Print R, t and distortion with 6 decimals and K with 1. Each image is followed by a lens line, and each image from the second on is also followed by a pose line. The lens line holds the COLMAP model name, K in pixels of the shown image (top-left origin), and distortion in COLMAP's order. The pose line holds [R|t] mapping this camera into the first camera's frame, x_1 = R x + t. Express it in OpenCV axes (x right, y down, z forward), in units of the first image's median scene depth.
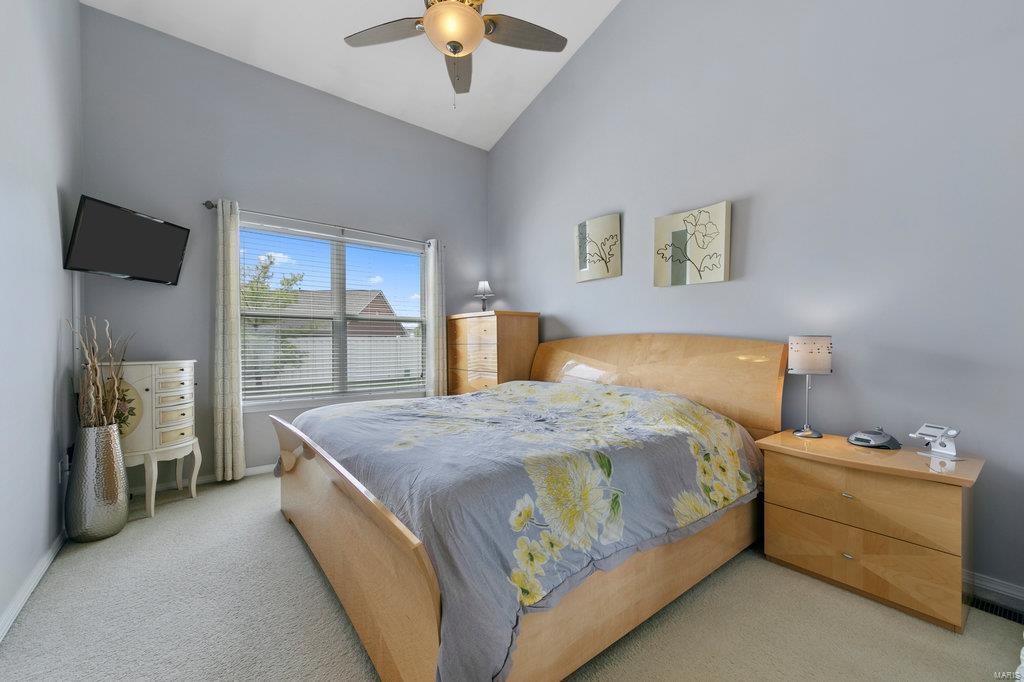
lens RADIAL K [[402.5, 0, 510.4], [0, 402.5, 341.1], [0, 0, 1]] dist [0.005368, -0.000269]
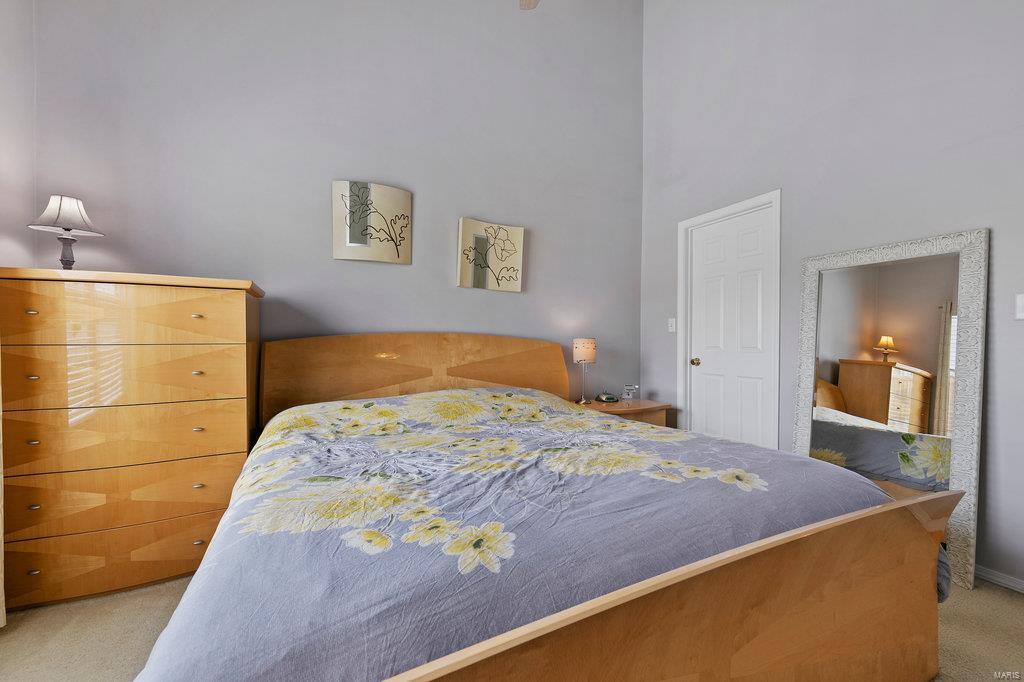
lens RADIAL K [[402.5, 0, 510.4], [0, 402.5, 341.1], [0, 0, 1]] dist [0.005368, -0.000269]
pose [[0.217224, 0.002268, 0.976119, -0.527122], [-0.007753, 0.999970, -0.000598, 0.000700], [-0.976091, -0.007438, 0.217235, 0.600226]]
